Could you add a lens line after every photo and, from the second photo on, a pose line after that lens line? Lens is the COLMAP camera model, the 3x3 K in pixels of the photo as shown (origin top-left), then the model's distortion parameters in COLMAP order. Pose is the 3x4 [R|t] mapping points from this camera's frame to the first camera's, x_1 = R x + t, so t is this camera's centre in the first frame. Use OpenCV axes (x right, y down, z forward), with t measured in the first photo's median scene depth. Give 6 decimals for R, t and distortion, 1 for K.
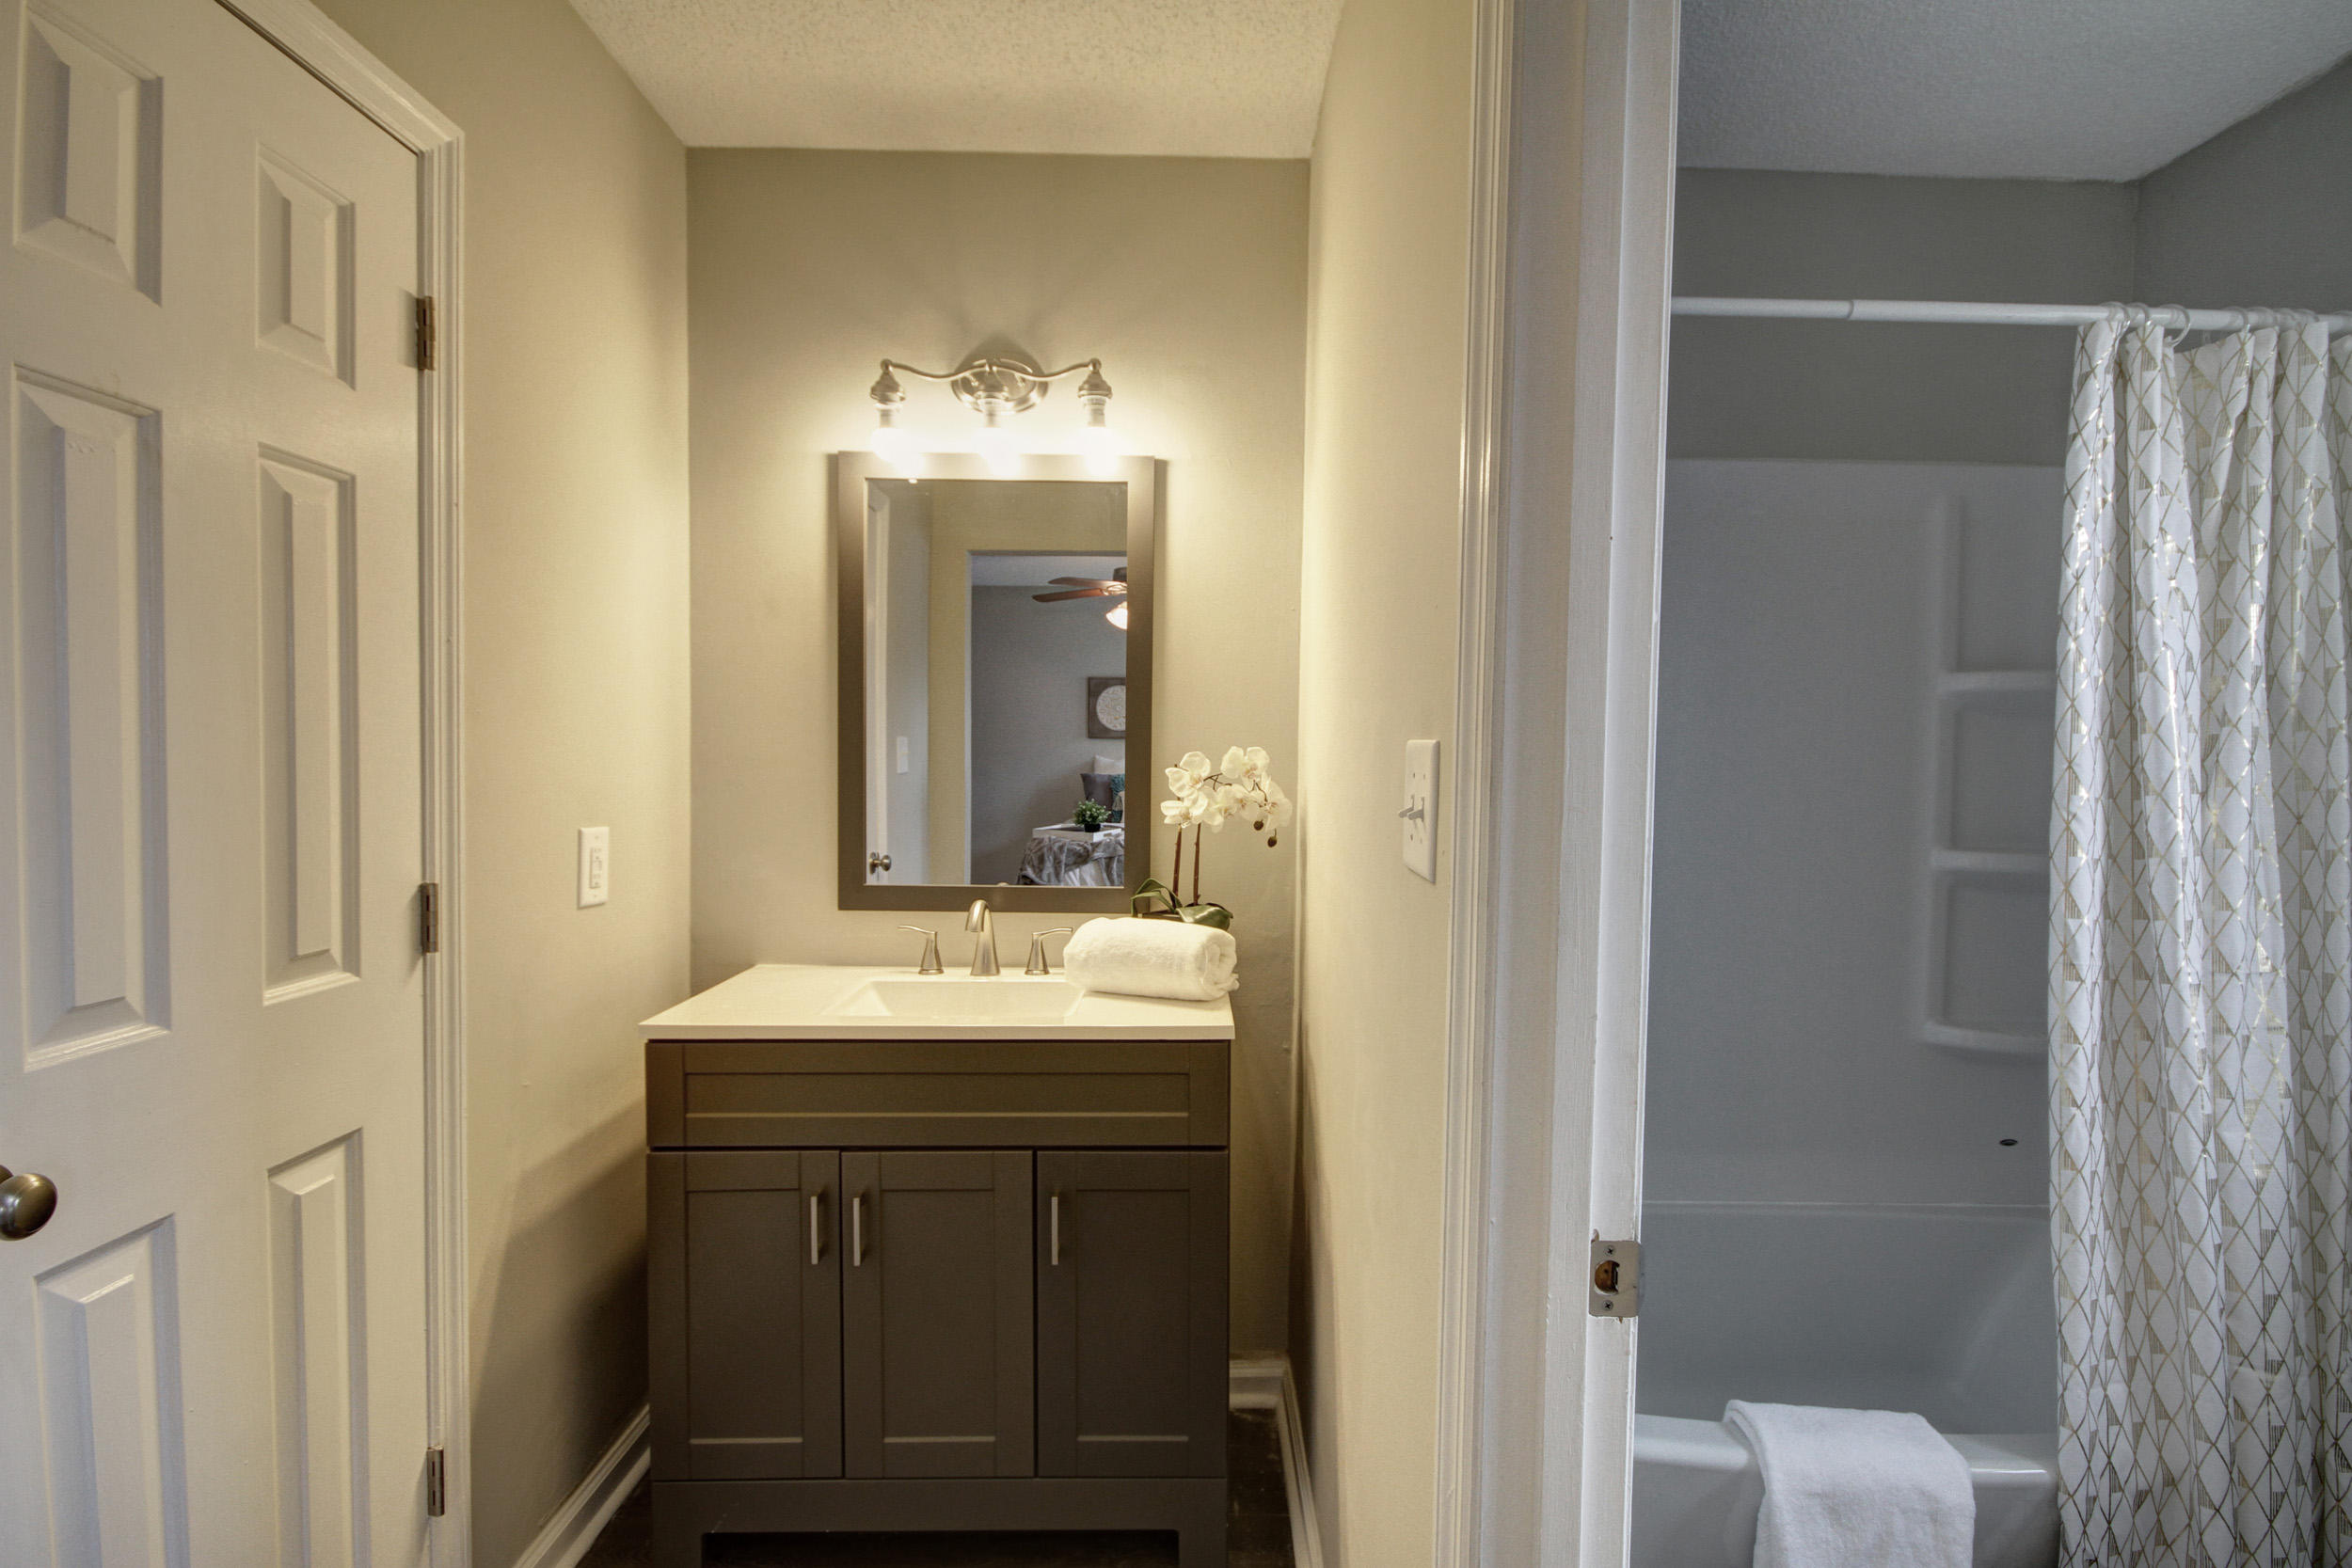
lens RADIAL K [[1123.4, 0, 1217.4], [0, 1123.4, 791.7], [0, 0, 1]] dist [0.002712, -0.009356]
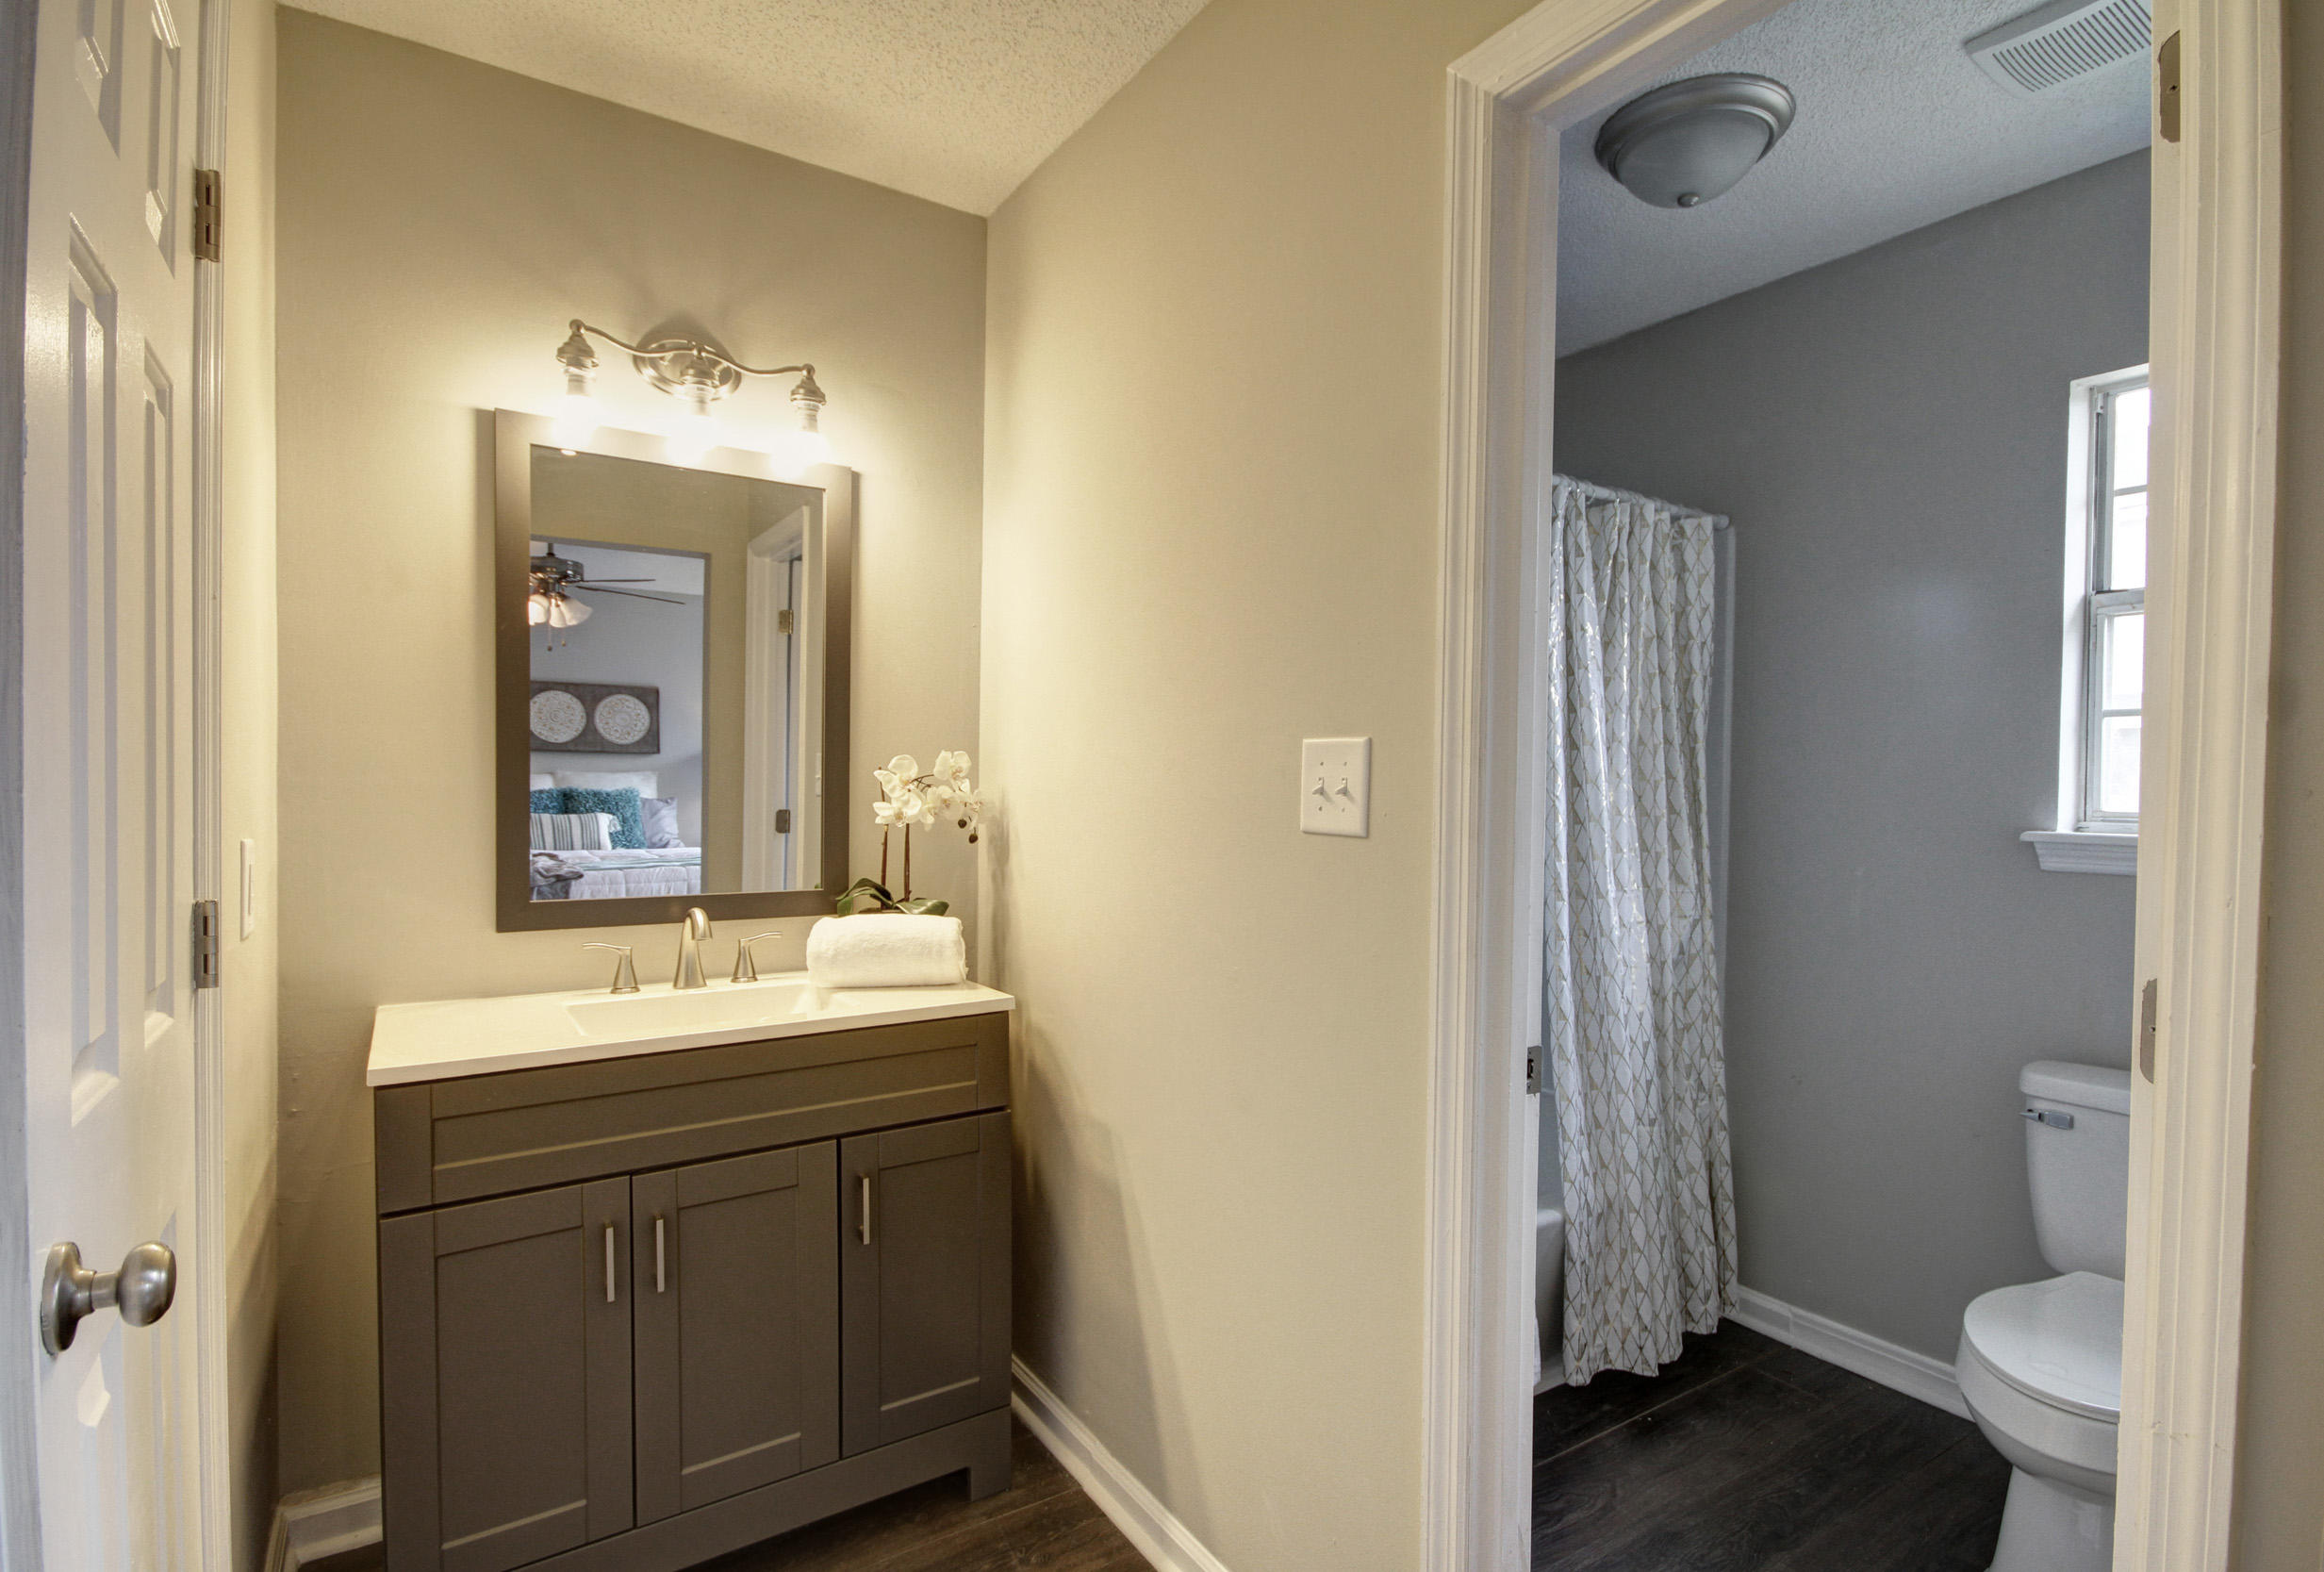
lens RADIAL K [[1143.8, 0, 1204.6], [0, 1143.8, 808.5], [0, 0, 1]] dist [0.015859, -0.018038]
pose [[0.832538, -0.015860, 0.553740, -0.427137], [0.018361, 0.999831, 0.001031, 0.020924], [-0.553663, 0.009309, 0.832689, -0.056334]]
